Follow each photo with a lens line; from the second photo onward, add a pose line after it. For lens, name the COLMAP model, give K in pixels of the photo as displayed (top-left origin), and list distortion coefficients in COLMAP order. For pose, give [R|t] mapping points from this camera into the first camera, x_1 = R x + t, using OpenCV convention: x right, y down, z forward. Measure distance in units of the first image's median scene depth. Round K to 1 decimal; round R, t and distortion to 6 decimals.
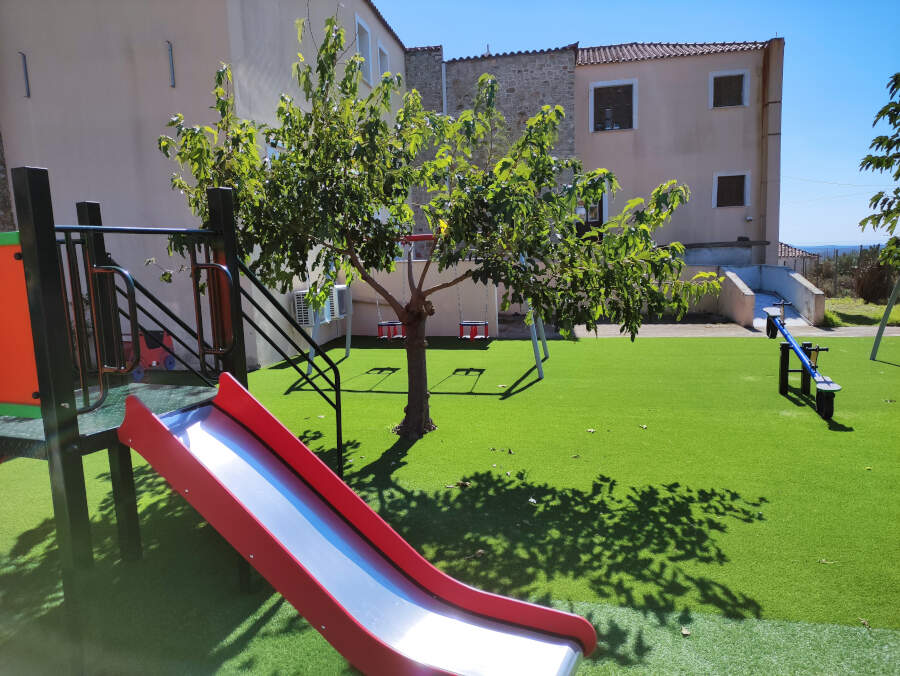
lens RADIAL K [[662.6, 0, 446.3], [0, 662.6, 333.4], [0, 0, 1]] dist [0.068379, -0.051830]
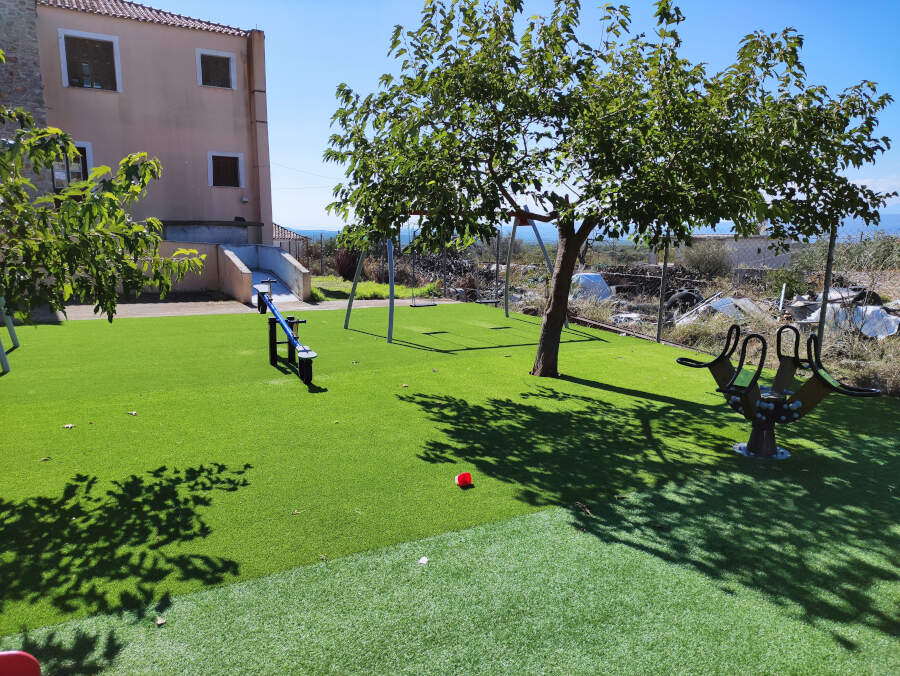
lens RADIAL K [[666.7, 0, 446.1], [0, 666.7, 330.8], [0, 0, 1]] dist [0.035960, -0.002431]
pose [[0.763318, -0.057437, 0.643465, 0.040215], [0.039416, 0.998325, 0.042356, 0.002386], [-0.644820, -0.006968, 0.764303, -0.001843]]
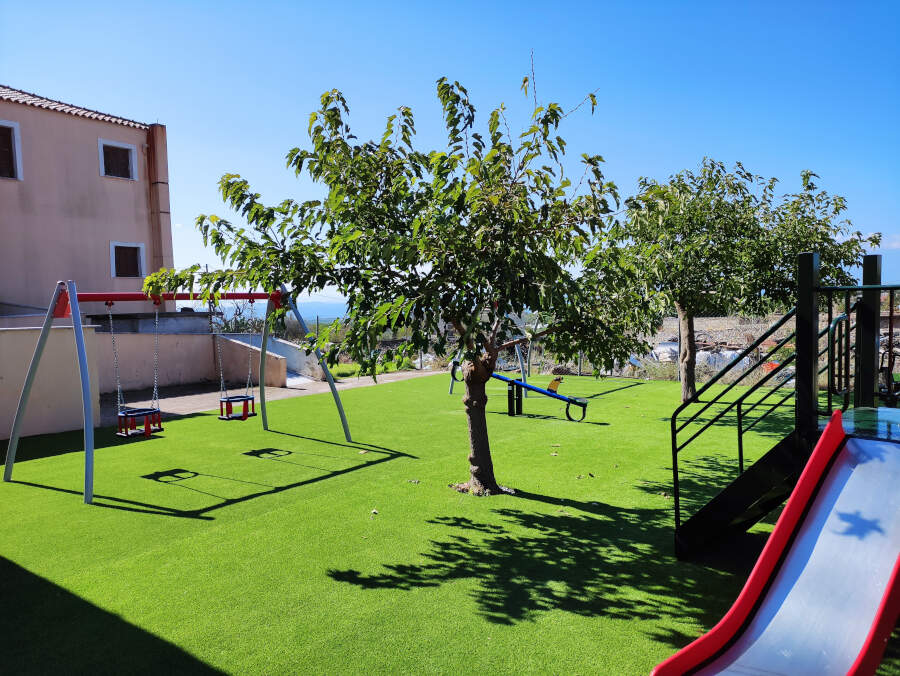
lens RADIAL K [[662.6, 0, 446.3], [0, 662.6, 333.4], [0, 0, 1]] dist [0.068379, -0.051830]
pose [[0.426253, -0.017285, 0.904439, -1.243876], [0.116890, 0.992488, -0.036121, -0.072753], [-0.897020, 0.121117, 0.425071, 0.775333]]
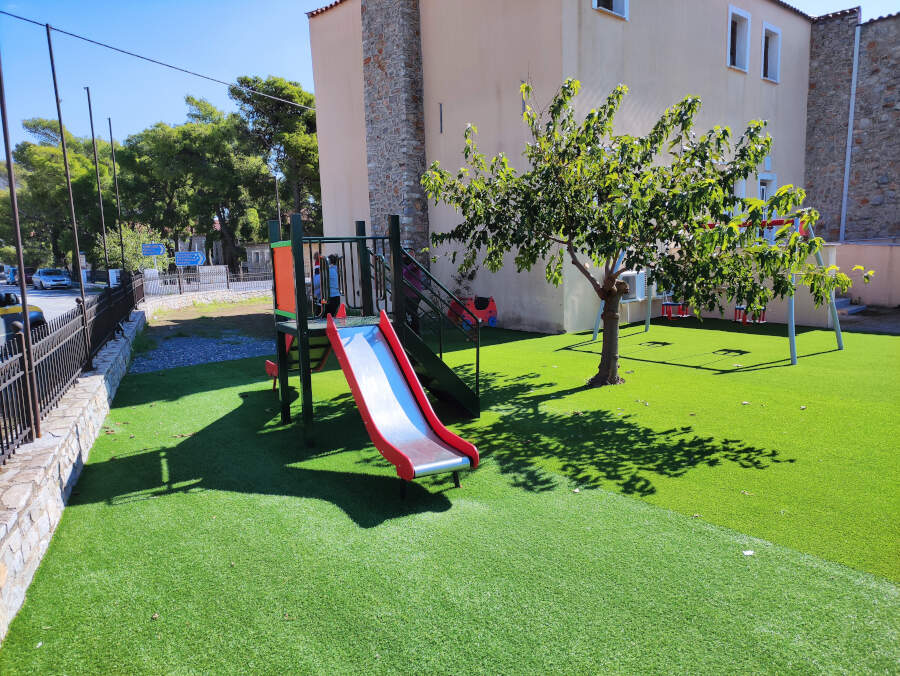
lens RADIAL K [[662.6, 0, 446.3], [0, 662.6, 333.4], [0, 0, 1]] dist [0.068379, -0.051830]
pose [[0.792518, 0.087968, -0.603471, 0.616888], [-0.070781, 0.996122, 0.052249, 0.005874], [0.605727, 0.001306, 0.795671, -0.271267]]
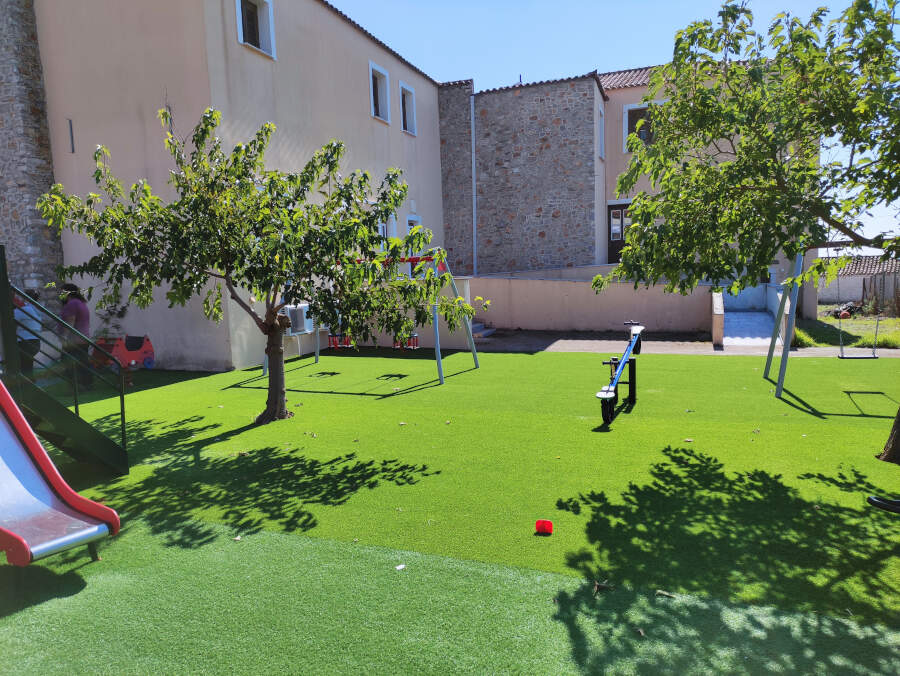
lens RADIAL K [[662.6, 0, 446.3], [0, 662.6, 333.4], [0, 0, 1]] dist [0.068379, -0.051830]
pose [[0.983562, 0.017020, -0.179764, 0.645616], [-0.020560, 0.999629, -0.017849, -0.000595], [0.179394, 0.021252, 0.983548, -0.247217]]
